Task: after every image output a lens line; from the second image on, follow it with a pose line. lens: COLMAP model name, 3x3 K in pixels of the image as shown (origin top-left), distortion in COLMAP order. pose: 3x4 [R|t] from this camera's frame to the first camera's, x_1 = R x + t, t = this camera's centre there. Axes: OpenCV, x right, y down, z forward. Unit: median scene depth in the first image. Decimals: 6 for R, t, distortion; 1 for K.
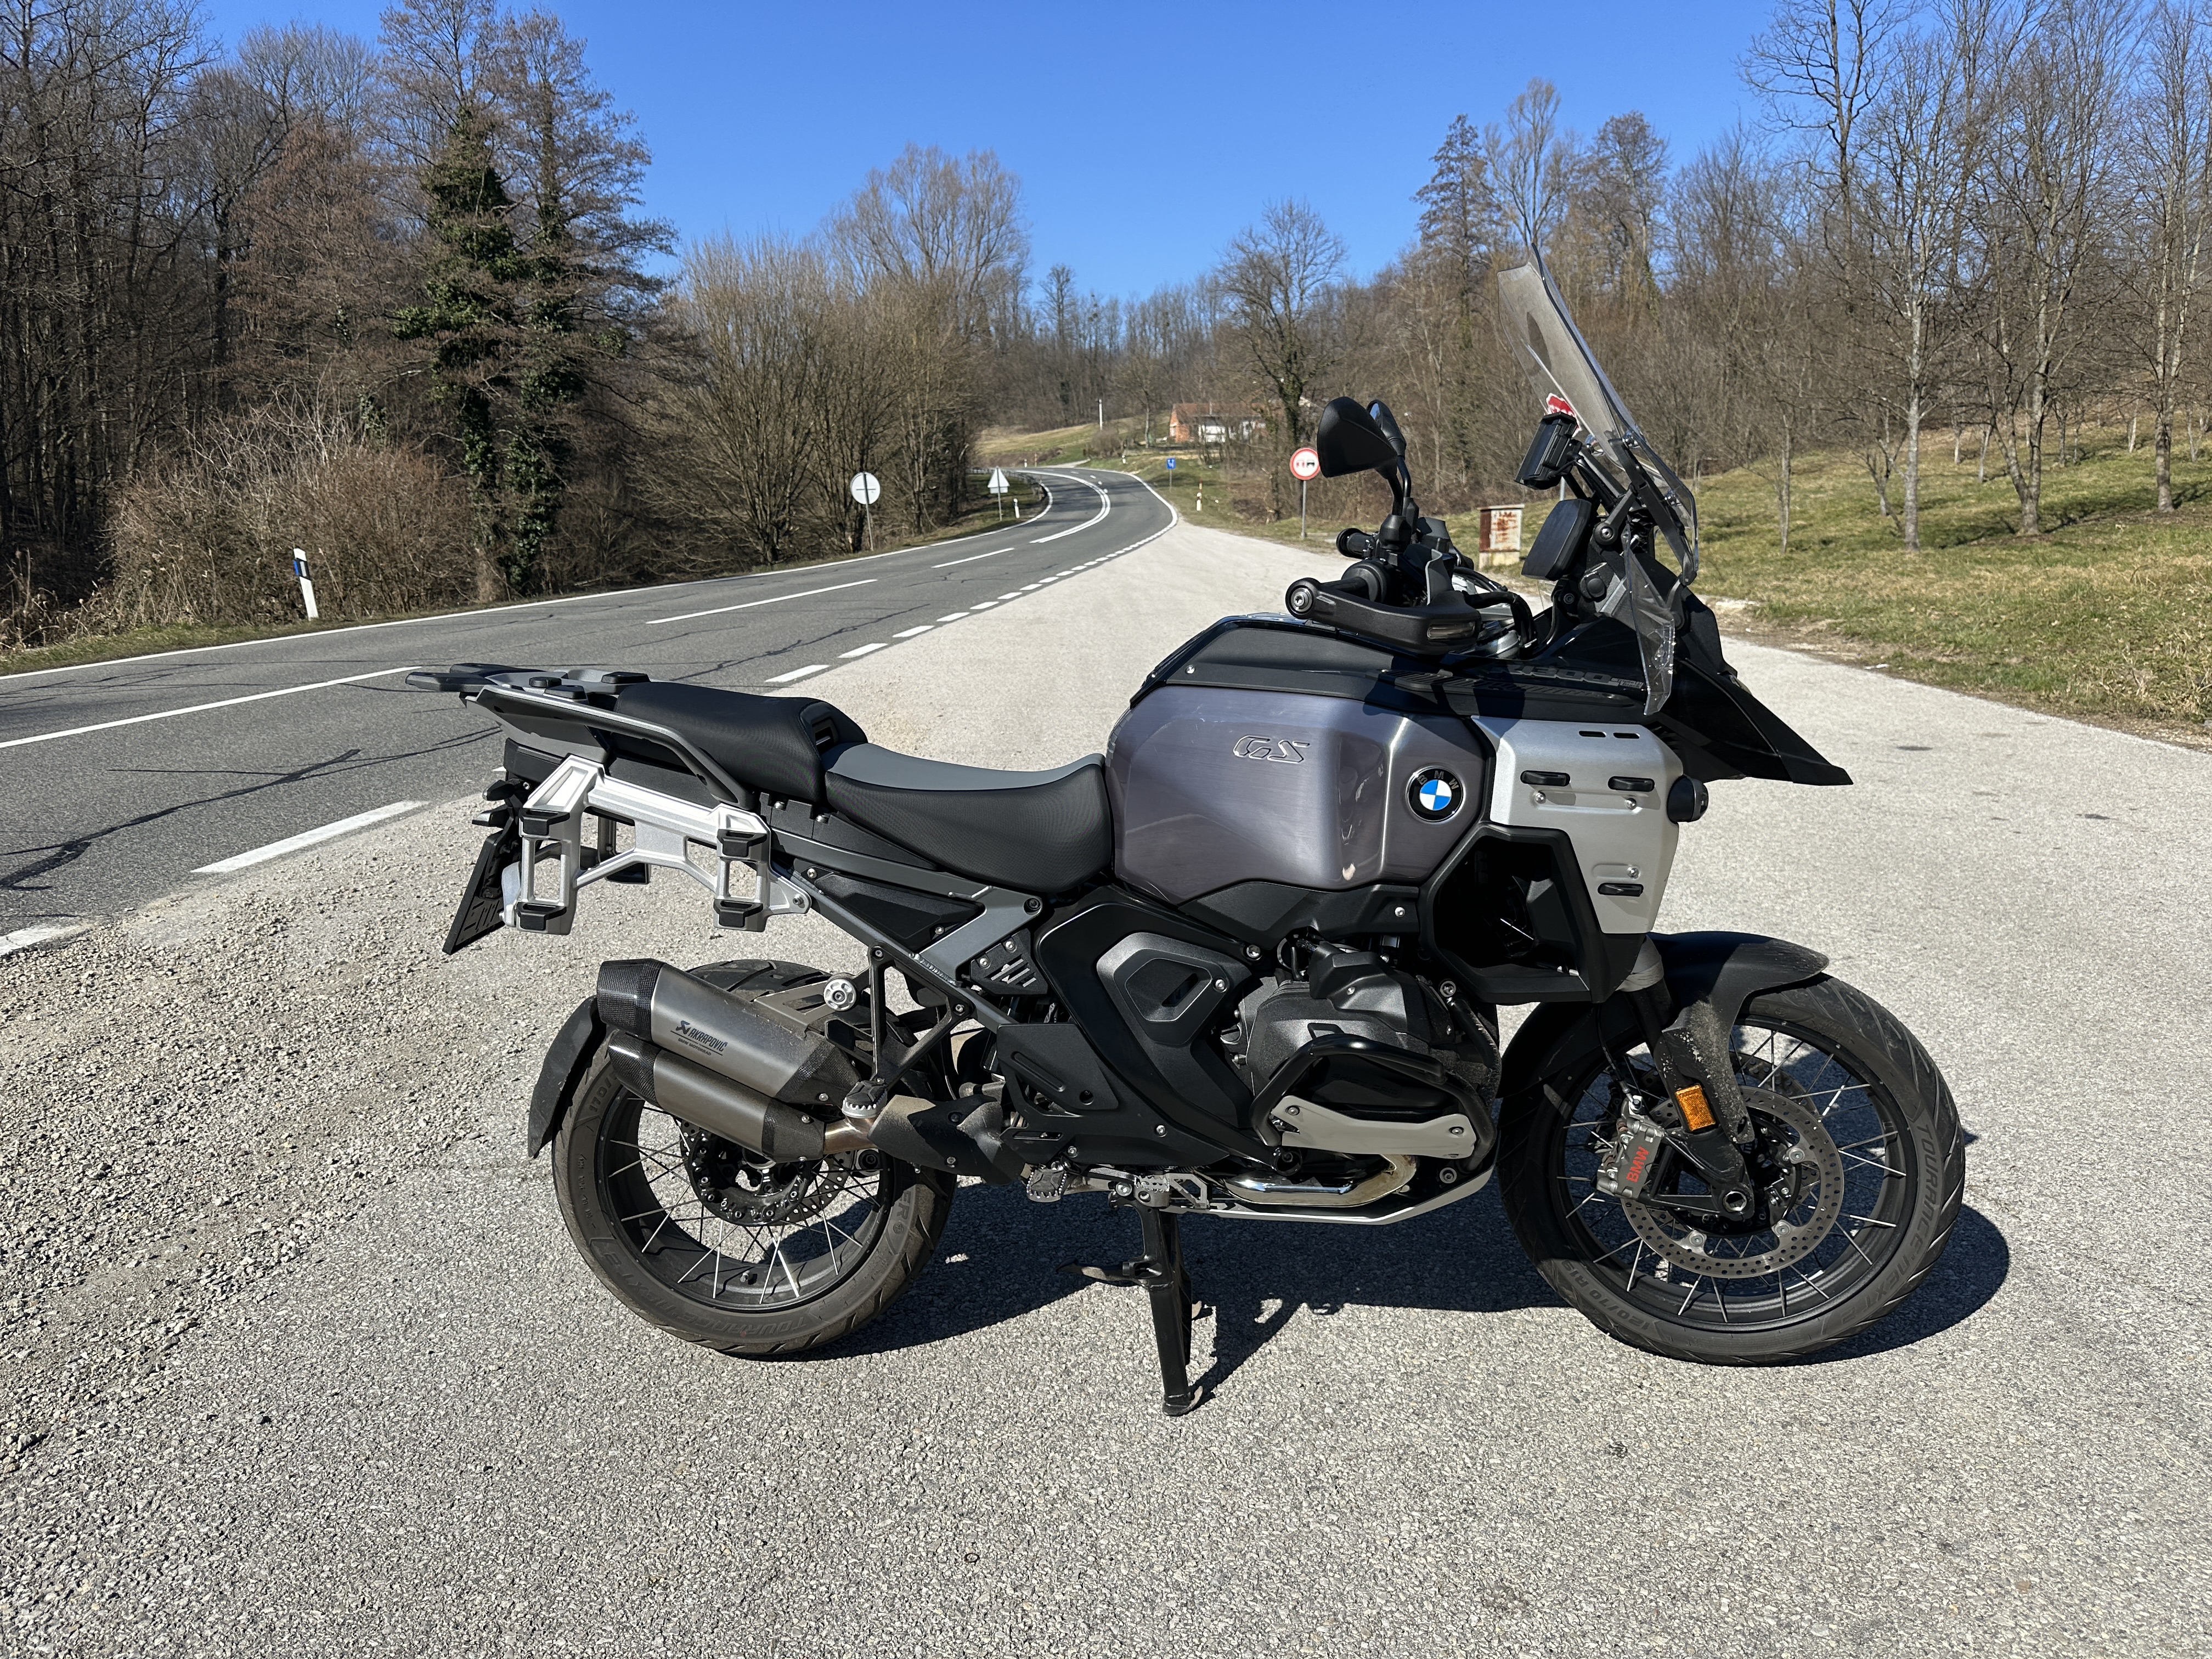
lens RADIAL K [[1784.5, 0, 1110.7], [0, 1784.5, 814.9], [0, 0, 1]] dist [0.026320, -0.001619]
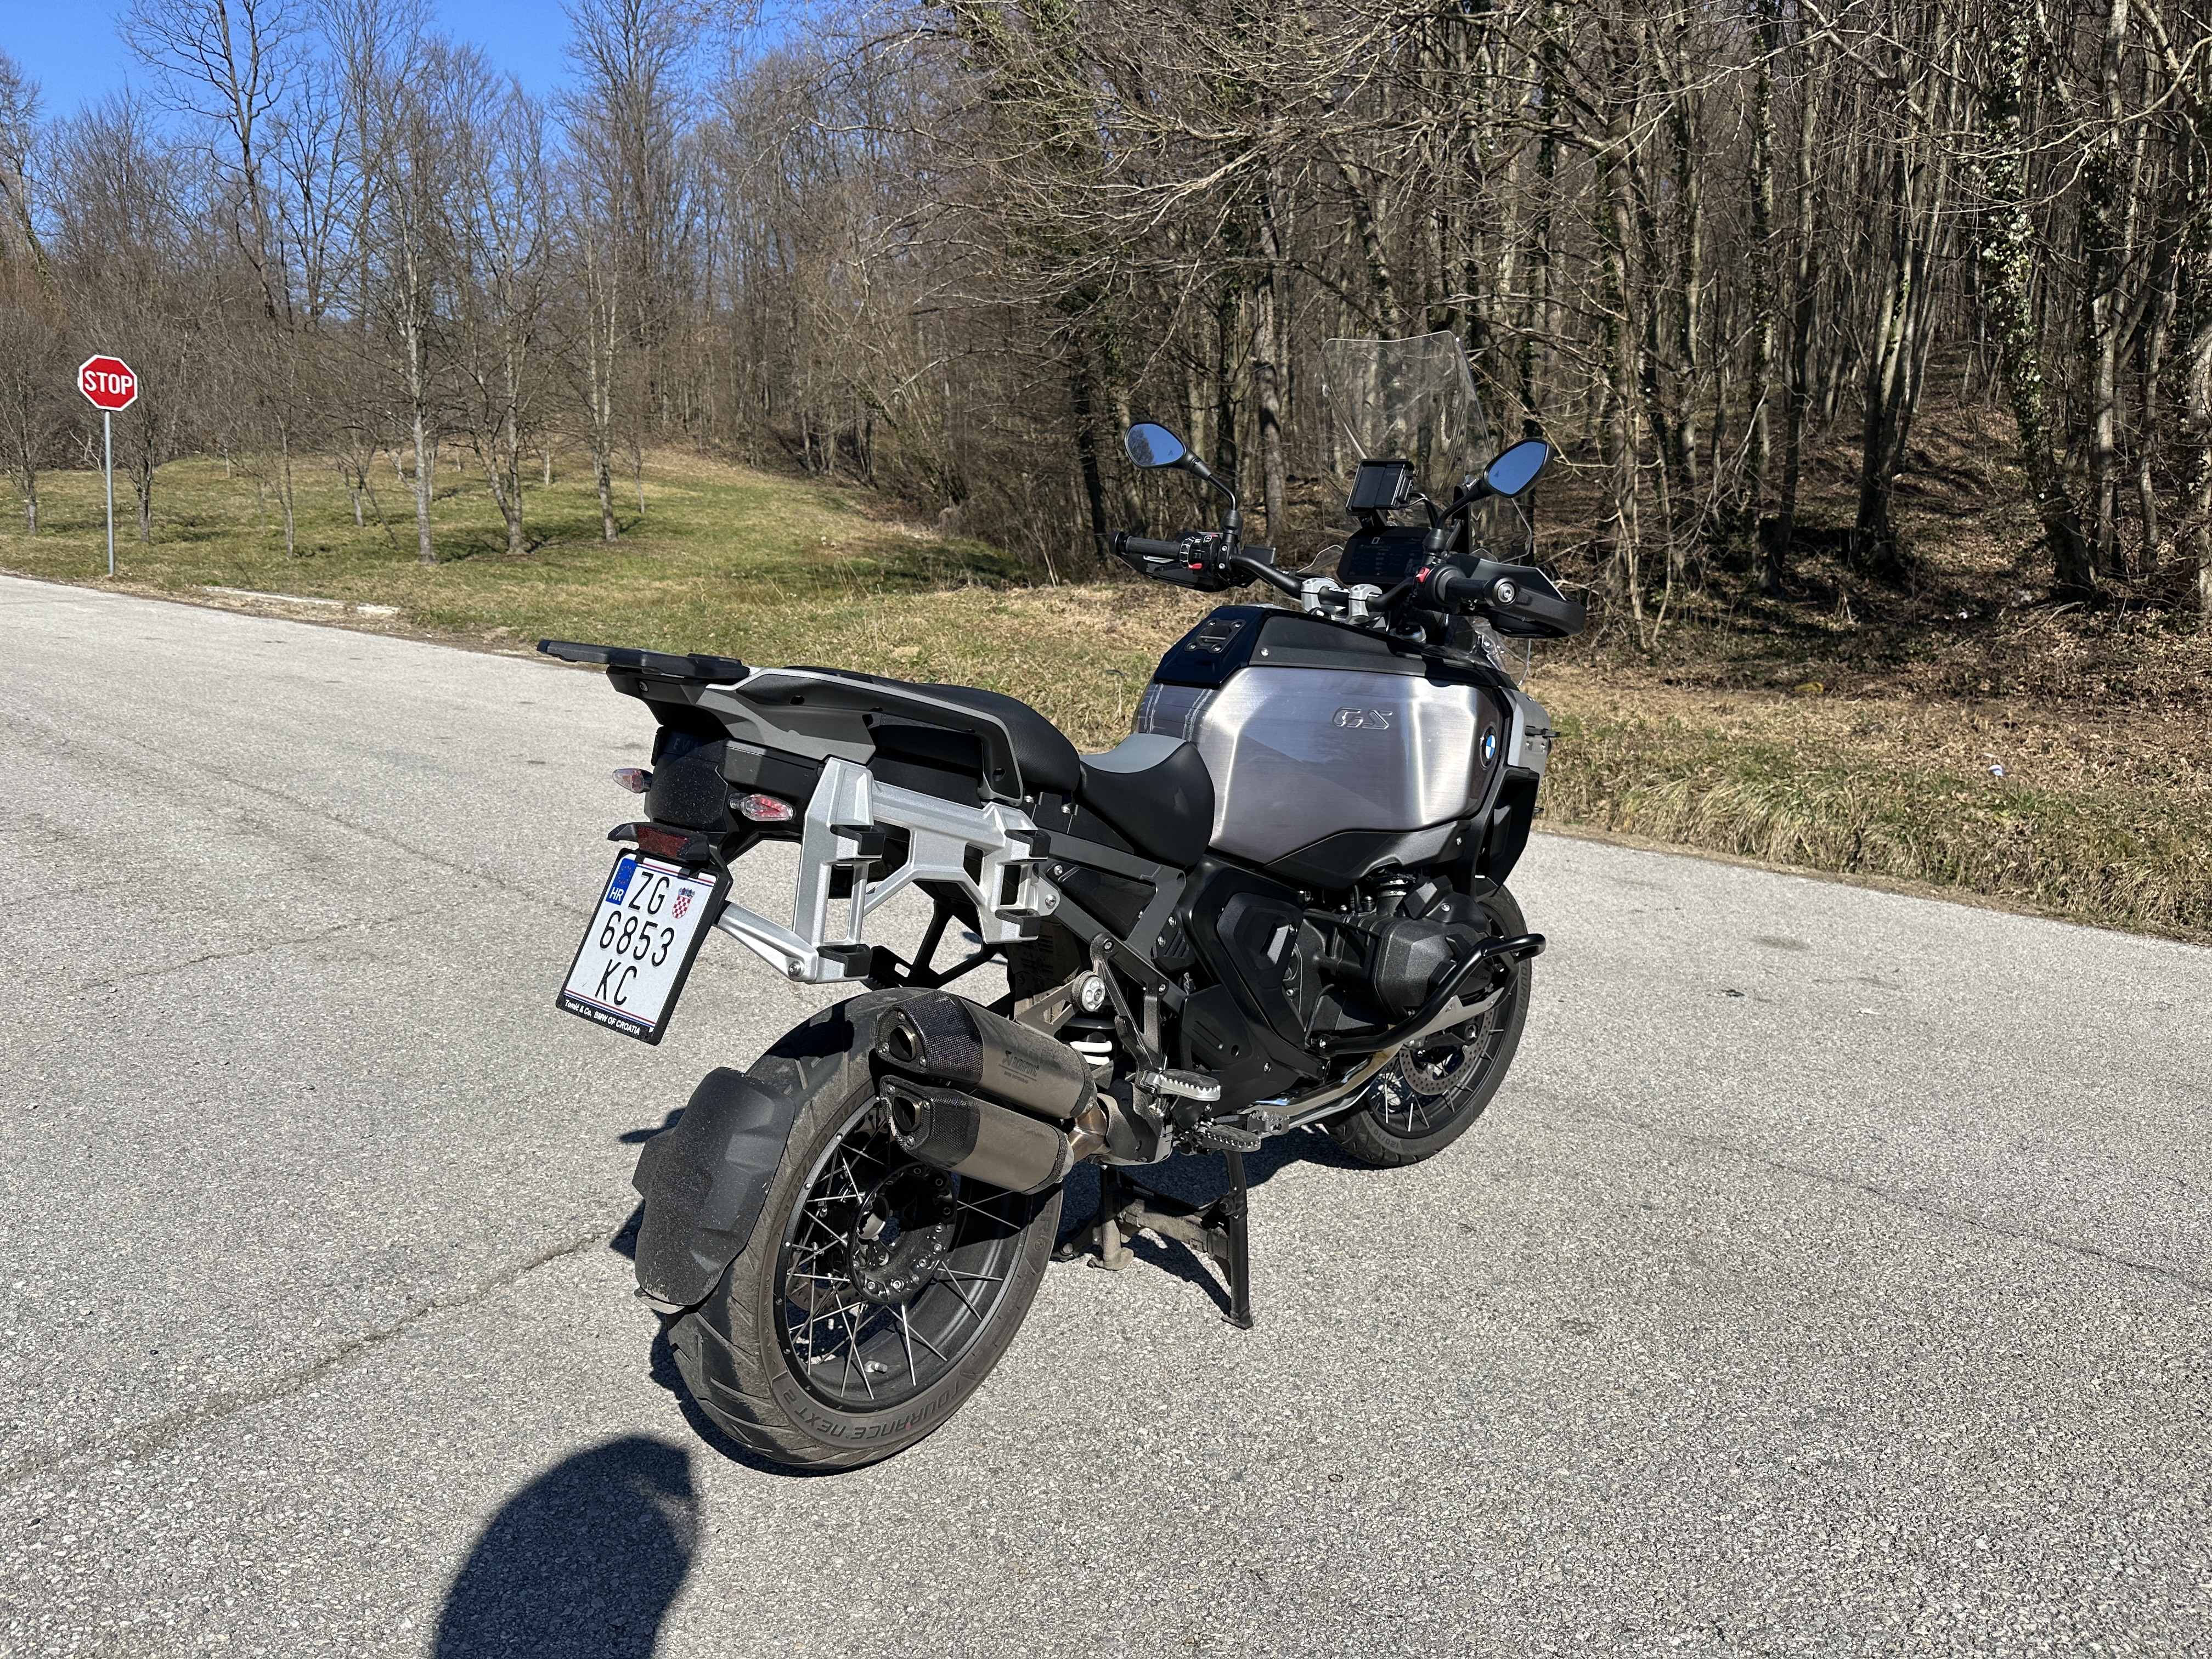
lens RADIAL K [[1784.5, 0, 1110.7], [0, 1784.5, 814.9], [0, 0, 1]] dist [0.026320, -0.001619]
pose [[0.552751, -0.071363, 0.830286, -0.085661], [0.078562, 0.996352, 0.033335, -0.002273], [-0.829635, 0.046803, 0.556340, 0.042469]]
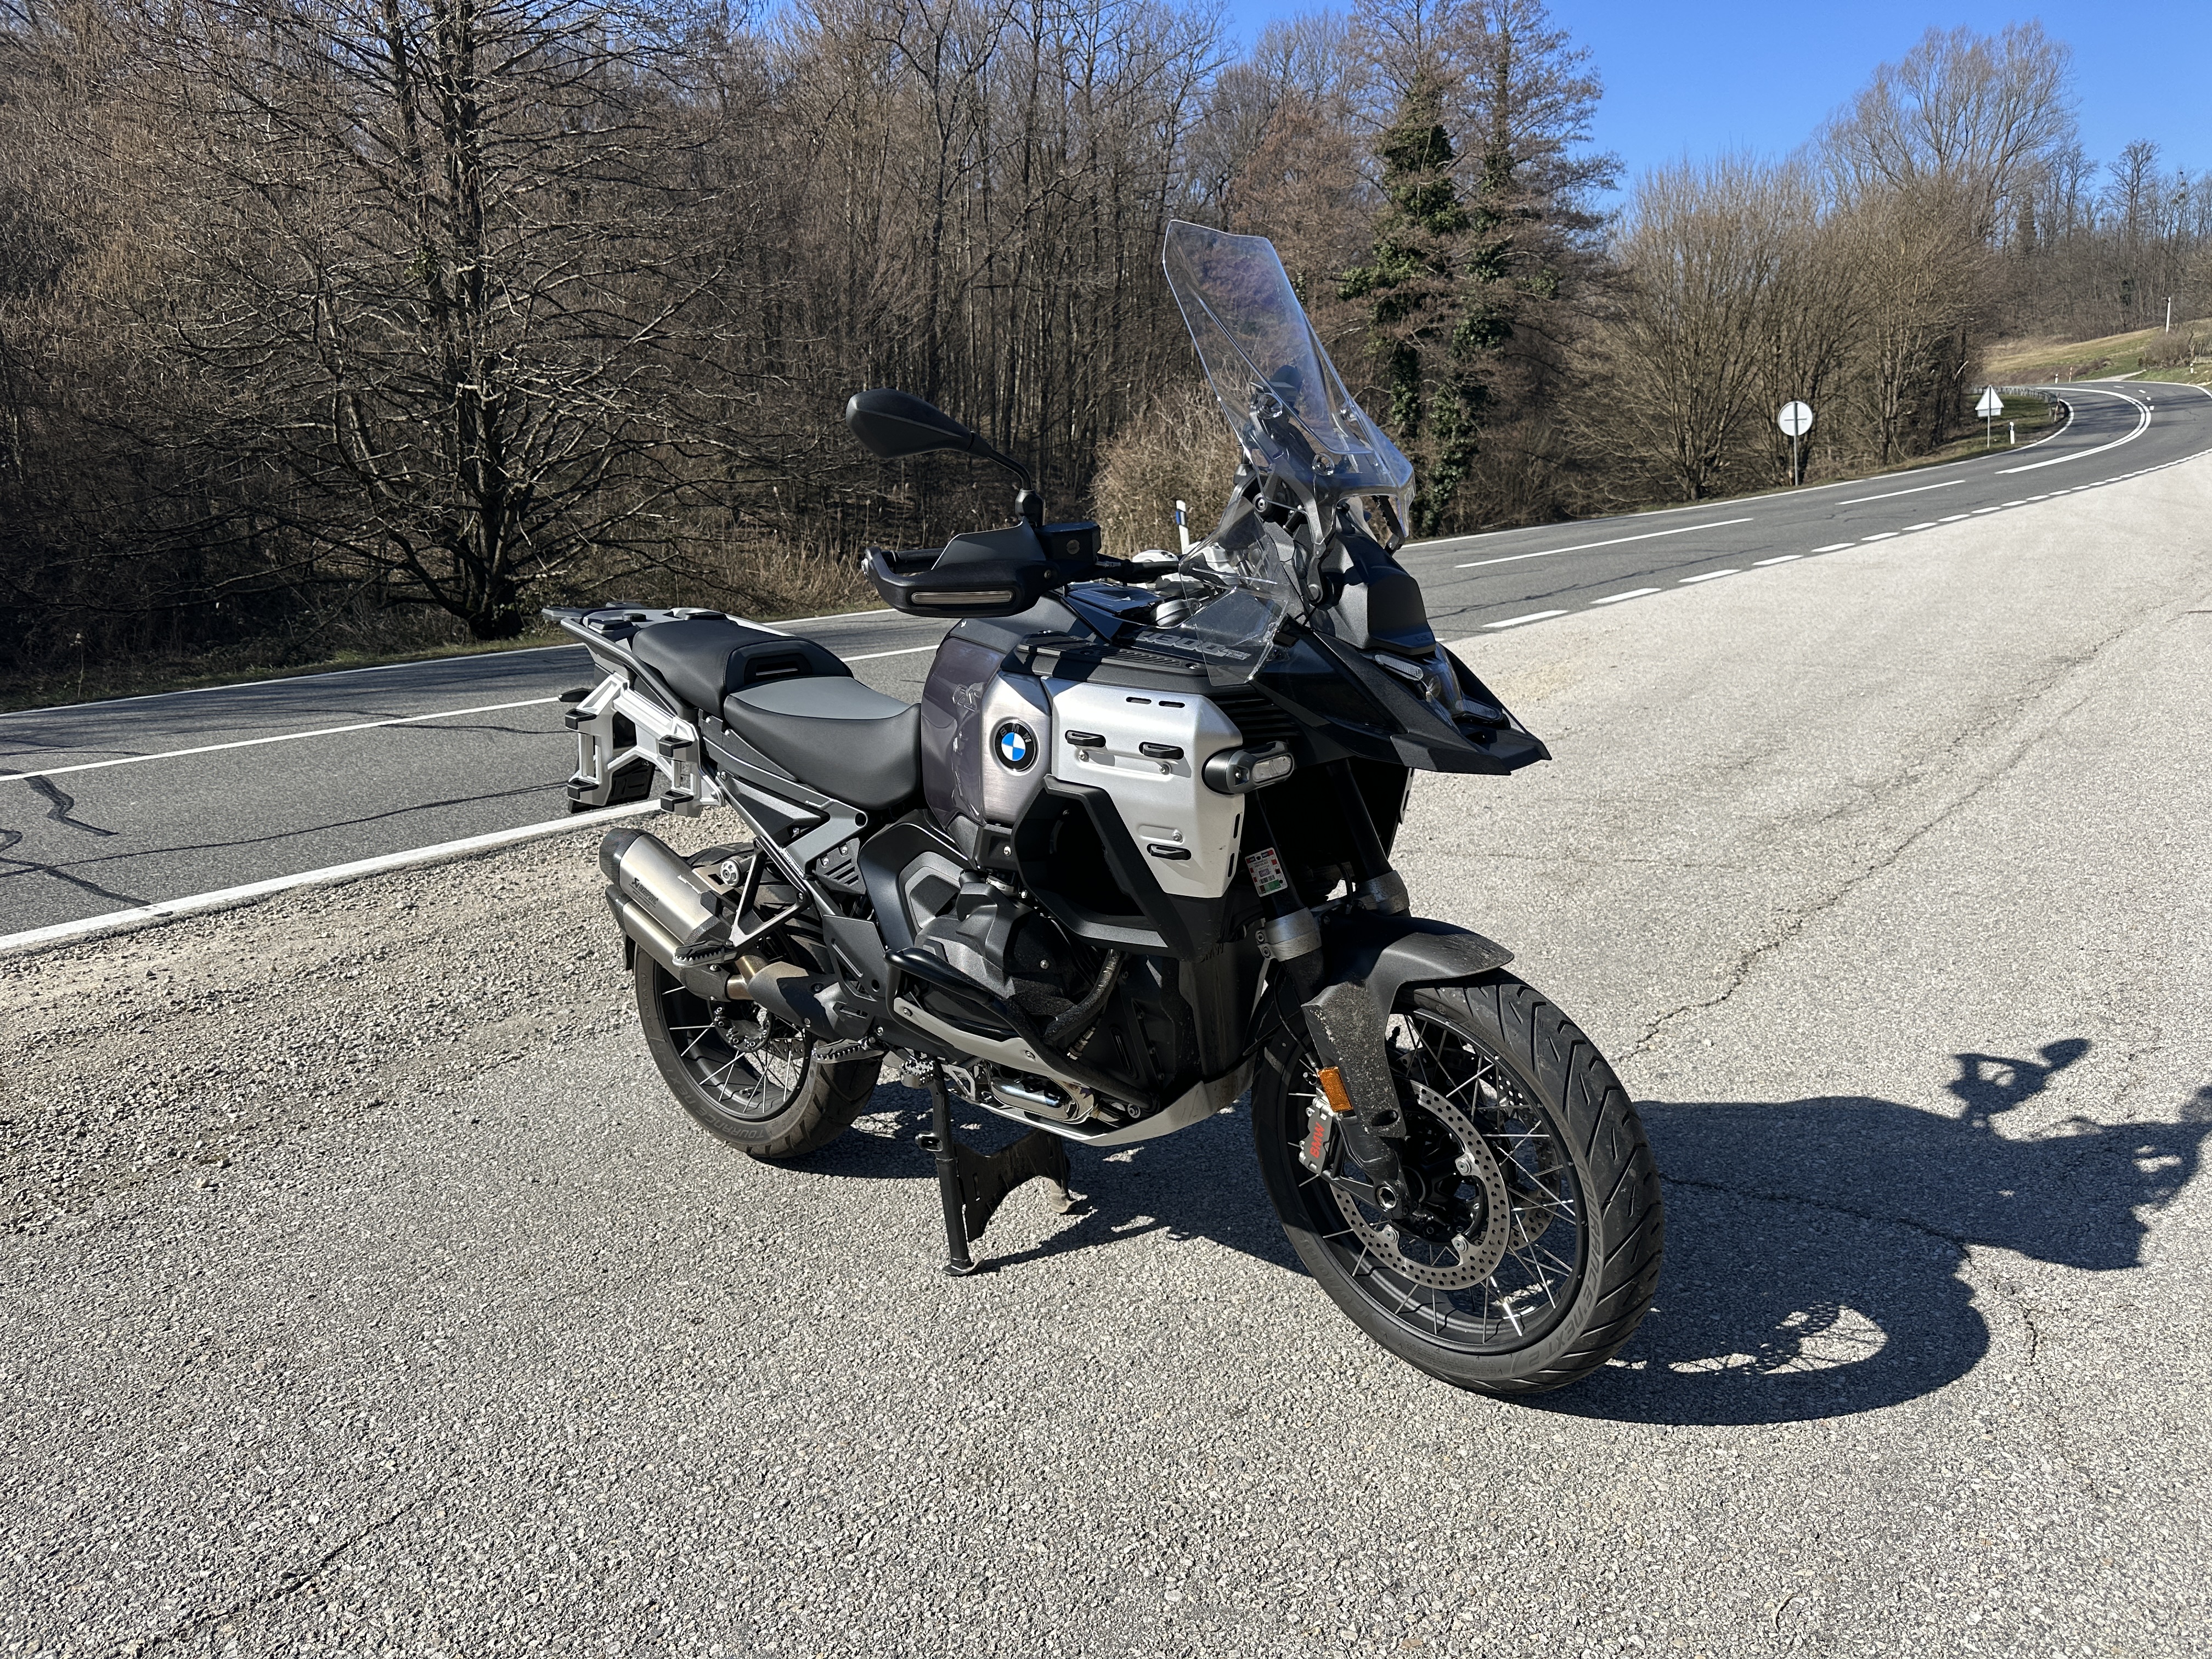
lens RADIAL K [[1784.5, 0, 1110.7], [0, 1784.5, 814.9], [0, 0, 1]] dist [0.026320, -0.001619]
pose [[0.850987, 0.073870, -0.519965, 0.062537], [-0.056644, 0.997193, 0.048964, -0.002141], [0.522123, -0.012215, 0.852783, 0.010747]]
